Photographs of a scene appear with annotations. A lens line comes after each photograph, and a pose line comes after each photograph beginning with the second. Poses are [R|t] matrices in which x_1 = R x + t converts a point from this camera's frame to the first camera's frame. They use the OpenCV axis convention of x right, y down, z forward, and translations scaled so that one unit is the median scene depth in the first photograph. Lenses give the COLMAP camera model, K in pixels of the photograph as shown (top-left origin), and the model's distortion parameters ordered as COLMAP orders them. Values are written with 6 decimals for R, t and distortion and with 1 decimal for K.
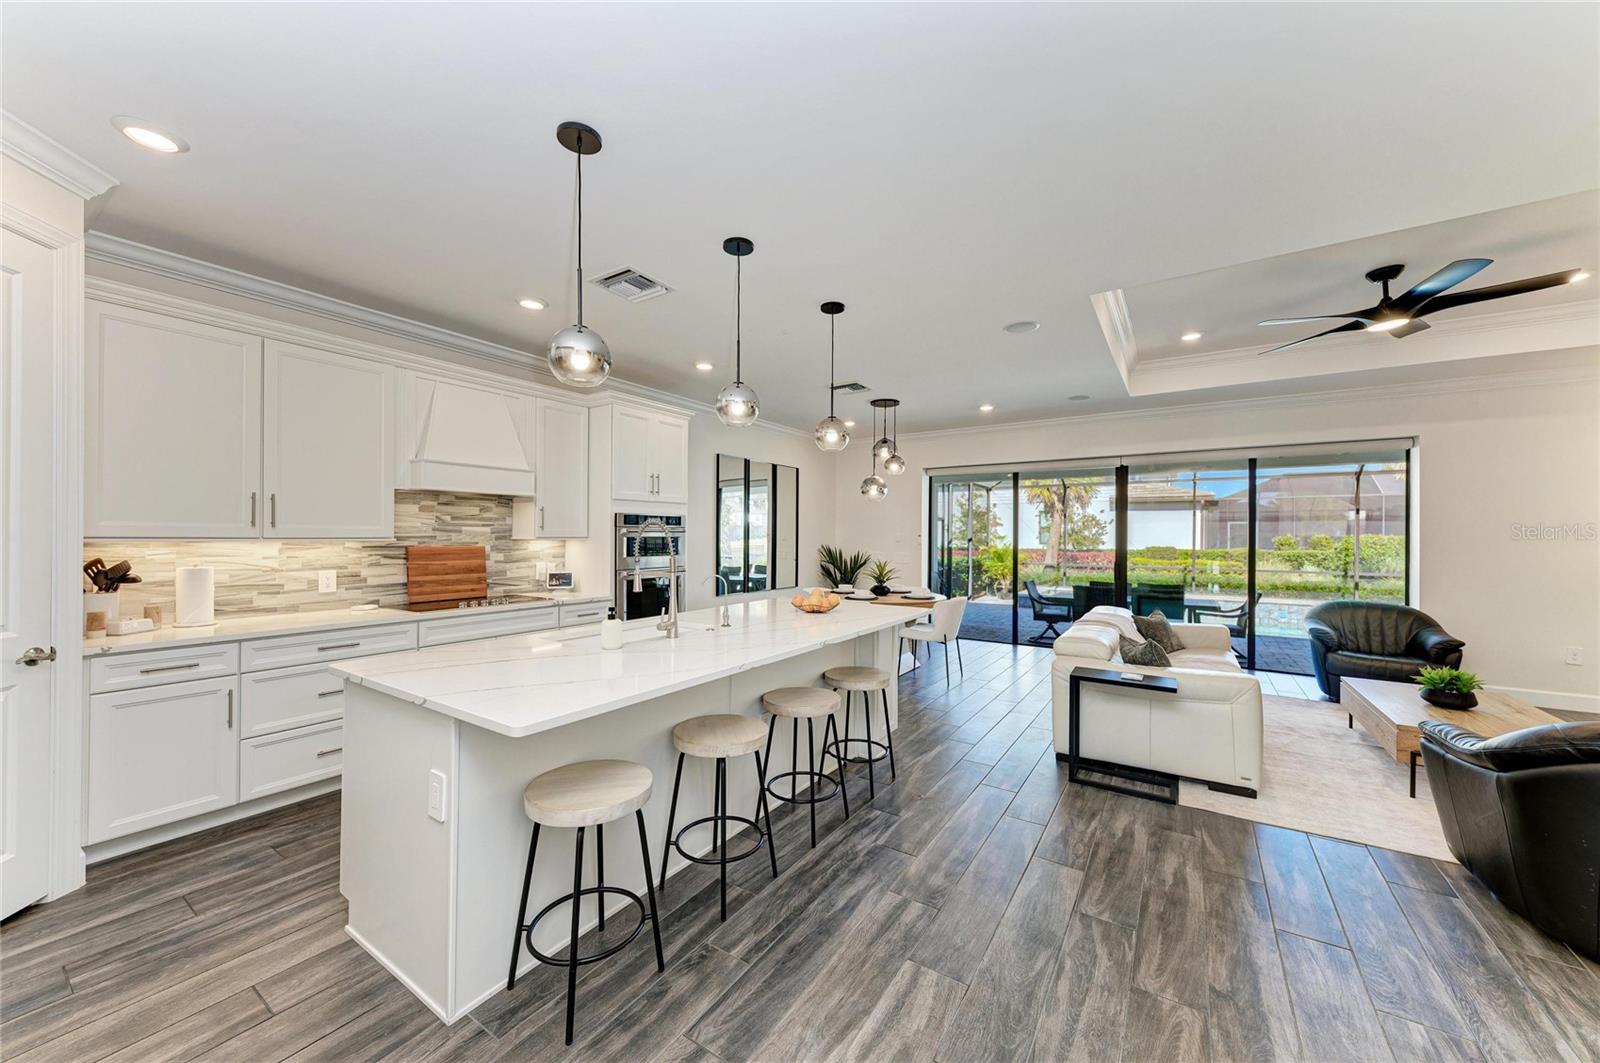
lens RADIAL K [[570.2, 0, 808.0], [0, 570.2, 537.5], [0, 0, 1]] dist [0.014869, 0.000088]
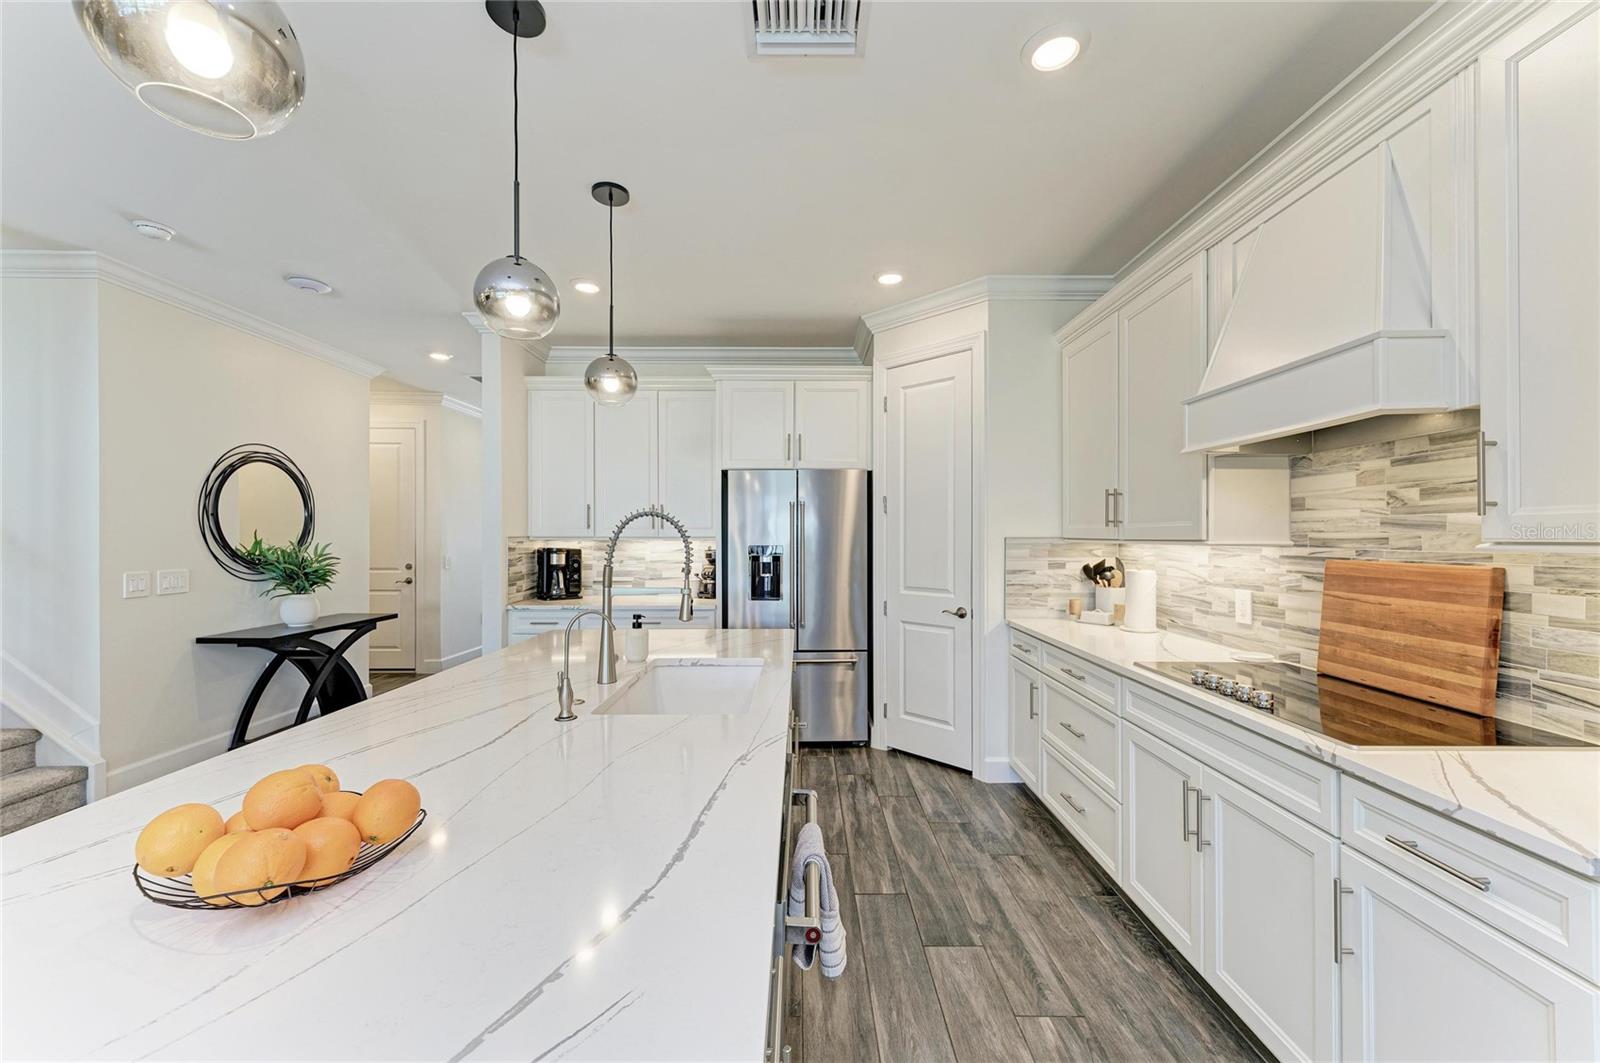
lens RADIAL K [[629.8, 0, 800.8], [0, 629.8, 536.4], [0, 0, 1]] dist [0.014222, -0.002003]
pose [[-0.840710, -0.004342, -0.541469, -0.016929], [-0.006302, 0.999979, 0.001766, -0.001958], [0.541449, 0.004897, -0.840719, 1.238637]]
